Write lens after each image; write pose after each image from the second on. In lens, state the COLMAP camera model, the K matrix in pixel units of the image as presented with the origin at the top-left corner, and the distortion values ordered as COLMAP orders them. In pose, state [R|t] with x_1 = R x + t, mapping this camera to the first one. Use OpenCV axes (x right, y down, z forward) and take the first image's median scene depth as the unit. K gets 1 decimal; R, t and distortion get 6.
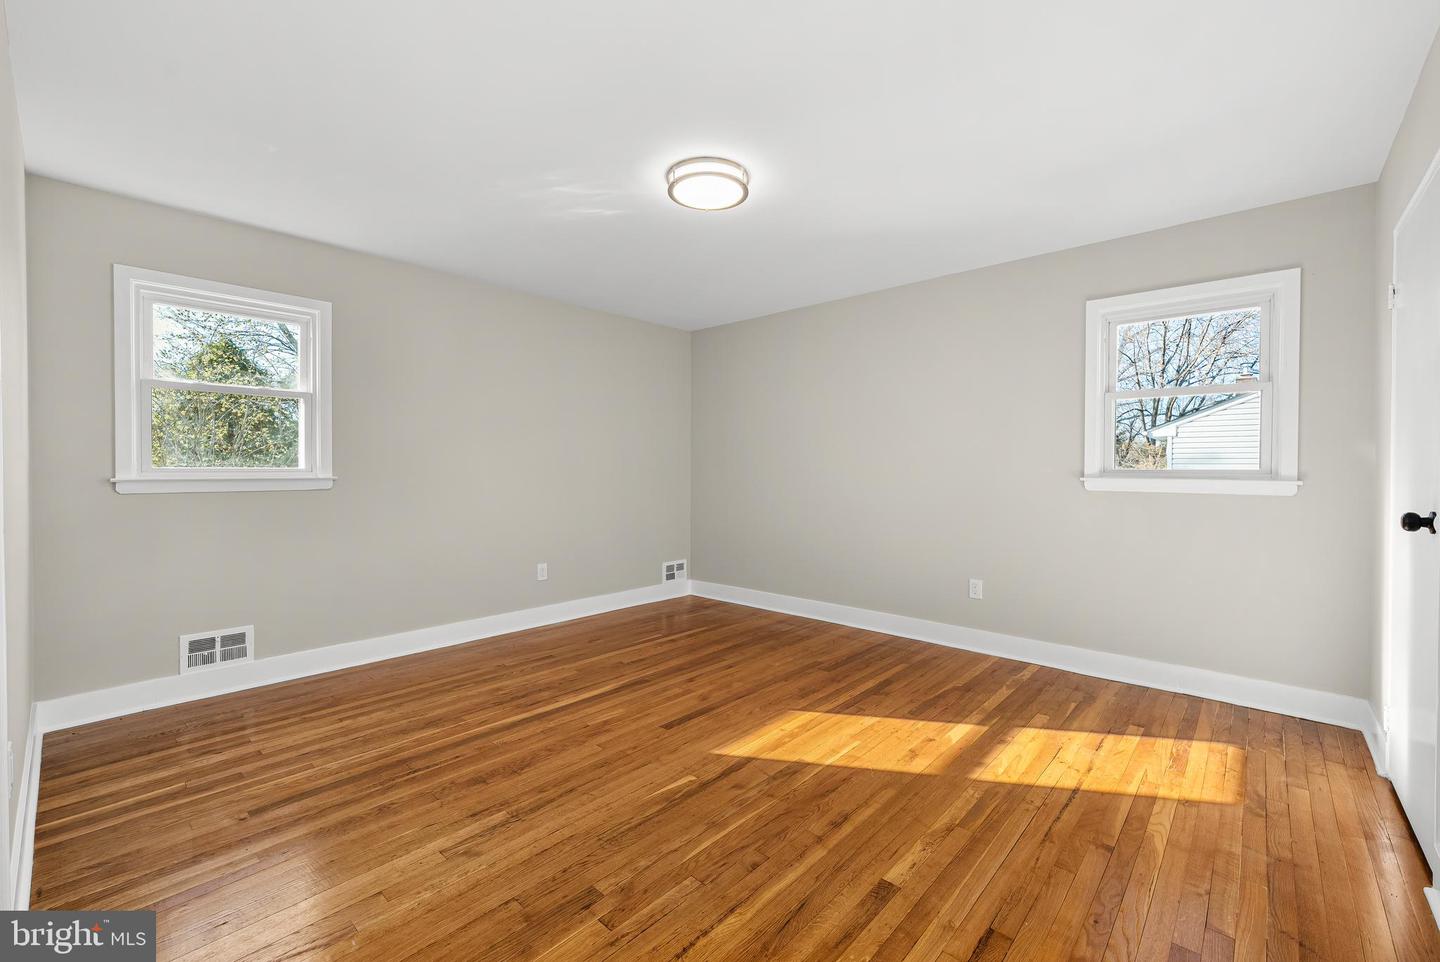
lens RADIAL K [[598.8, 0, 718.1], [0, 598.8, 473.3], [0, 0, 1]] dist [-0.001419, -0.000039]
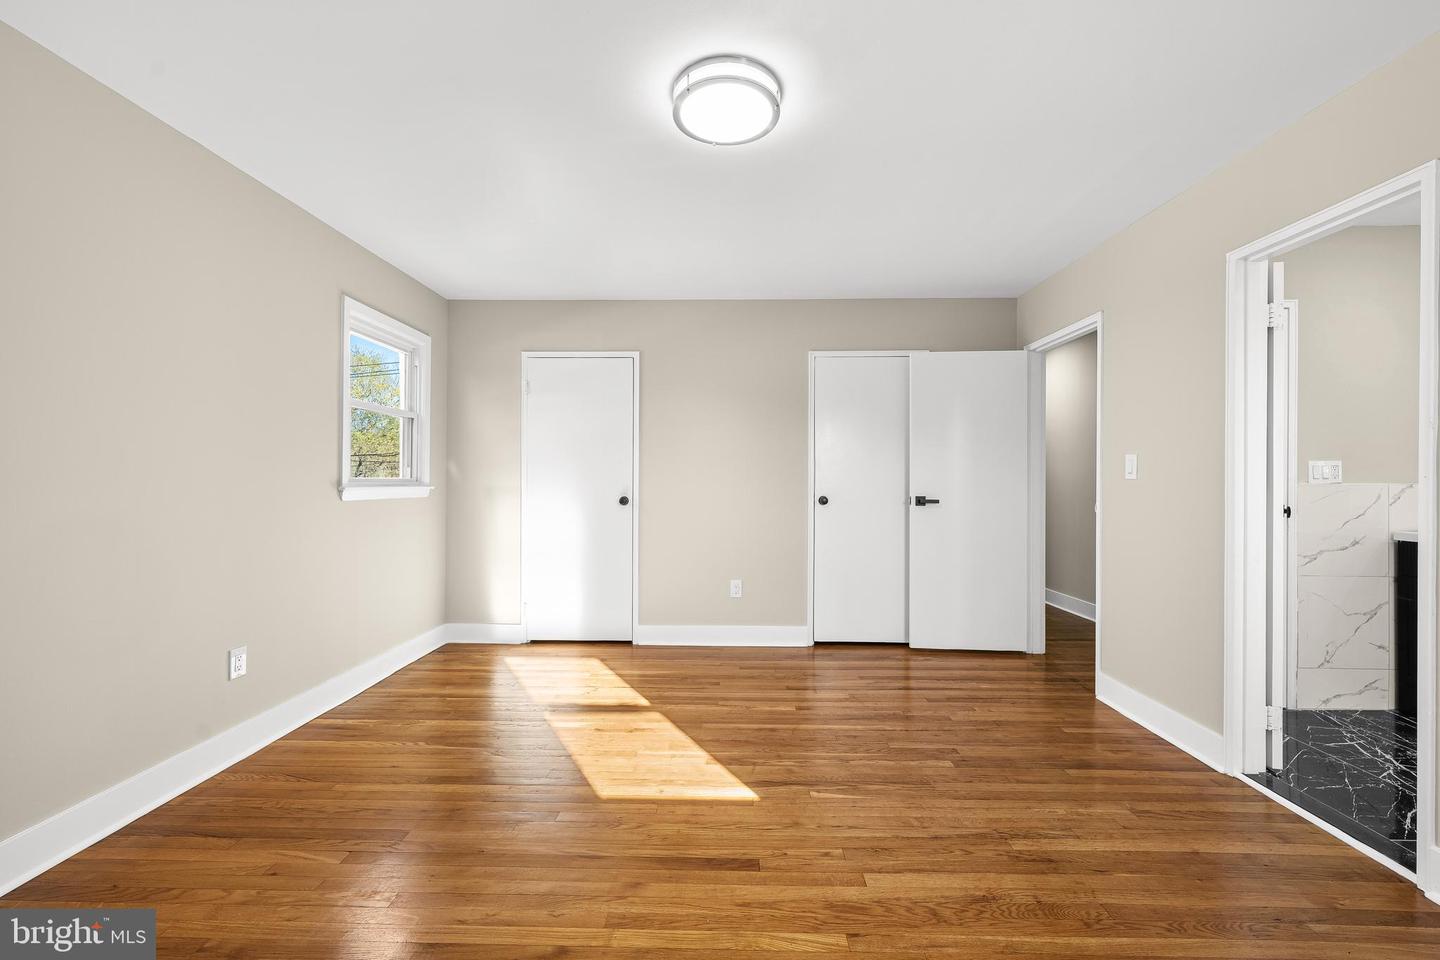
lens RADIAL K [[580.8, 0, 721.6], [0, 580.8, 476.4], [0, 0, 1]] dist [0.005331, 0.000390]
pose [[-0.665602, -0.000320, 0.746307, -0.576655], [-0.000782, 1.000000, -0.000269, -0.012648], [-0.746307, -0.000763, -0.665602, 1.534049]]
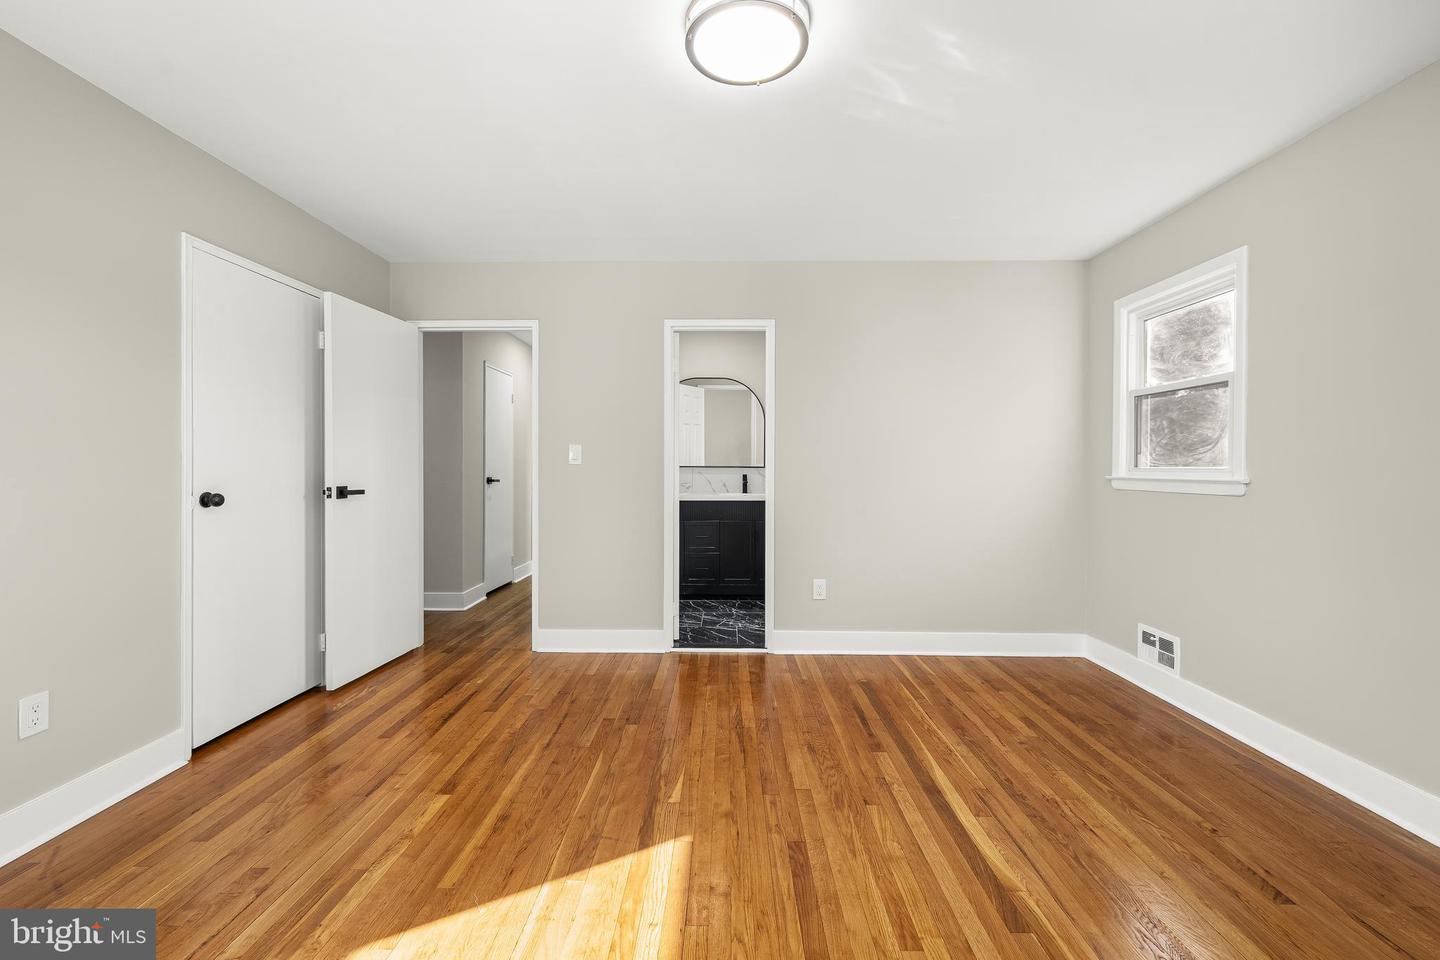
lens RADIAL K [[598.8, 0, 718.1], [0, 598.8, 472.3], [0, 0, 1]] dist [-0.001419, -0.000039]
pose [[-0.747305, 0.001562, -0.664479, 0.453291], [-0.007444, 0.999915, 0.010723, -0.007117], [0.664440, 0.012959, -0.747230, 1.514687]]
